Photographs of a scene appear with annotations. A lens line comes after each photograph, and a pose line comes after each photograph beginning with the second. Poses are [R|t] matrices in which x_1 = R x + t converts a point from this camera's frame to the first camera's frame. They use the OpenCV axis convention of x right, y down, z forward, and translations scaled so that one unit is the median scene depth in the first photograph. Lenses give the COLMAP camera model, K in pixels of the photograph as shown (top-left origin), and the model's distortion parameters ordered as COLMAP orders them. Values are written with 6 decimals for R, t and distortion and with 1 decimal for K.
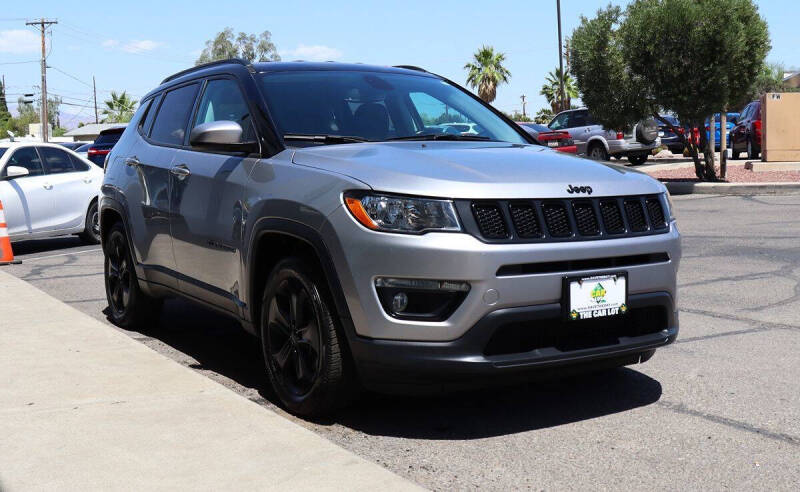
lens RADIAL K [[985.7, 0, 403.0], [0, 985.7, 222.4], [0, 0, 1]] dist [-0.204847, -0.019317]
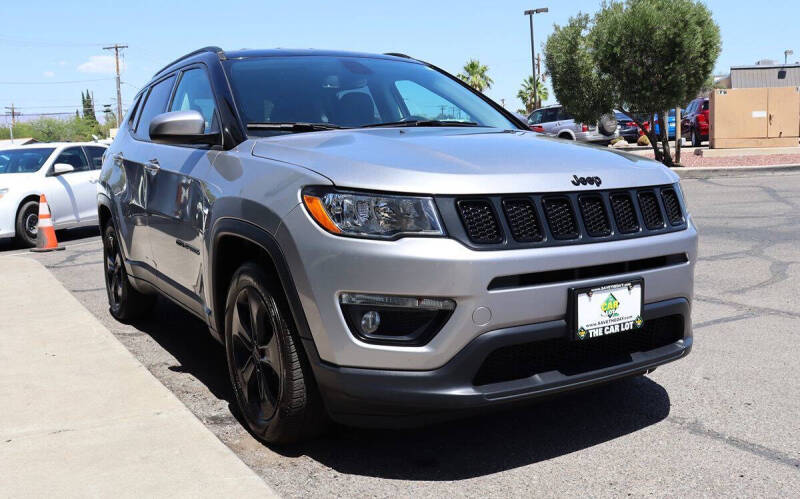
lens RADIAL K [[781.4, 0, 400.0], [0, 781.4, 249.5], [0, 0, 1]] dist [-0.163799, -0.001940]
pose [[0.999811, -0.015365, -0.011942, 0.028713], [0.016067, 0.997999, 0.061146, -0.017800], [0.010978, -0.061326, 0.998057, 0.335972]]
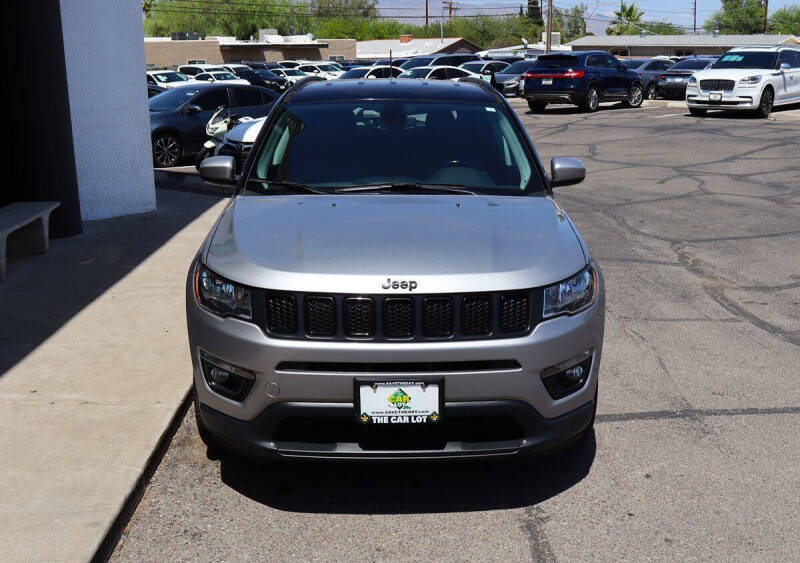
lens RADIAL K [[873.9, 0, 432.9], [0, 873.9, 279.0], [0, 0, 1]] dist [-0.129572, 0.024084]
pose [[0.884327, 0.123225, -0.450312, 0.575549], [-0.043428, 0.982069, 0.183453, -0.190306], [0.464844, -0.142676, 0.873821, 0.292616]]
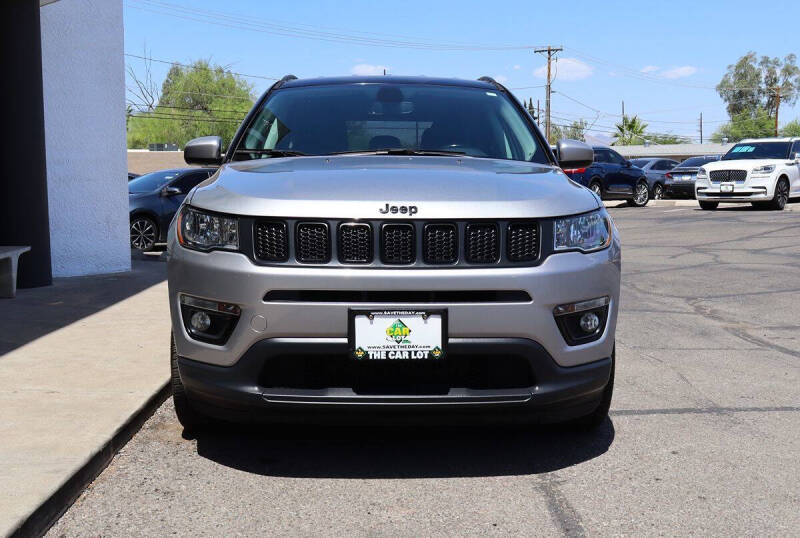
lens RADIAL K [[944.0, 0, 400.0], [0, 944.0, 269.0], [0, 0, 1]] dist [-0.138513, 0.031569]
pose [[0.872235, 0.055521, -0.485925, 0.582328], [-0.041241, 0.998347, 0.040041, -0.014509], [0.487345, -0.014885, 0.873083, 0.276186]]
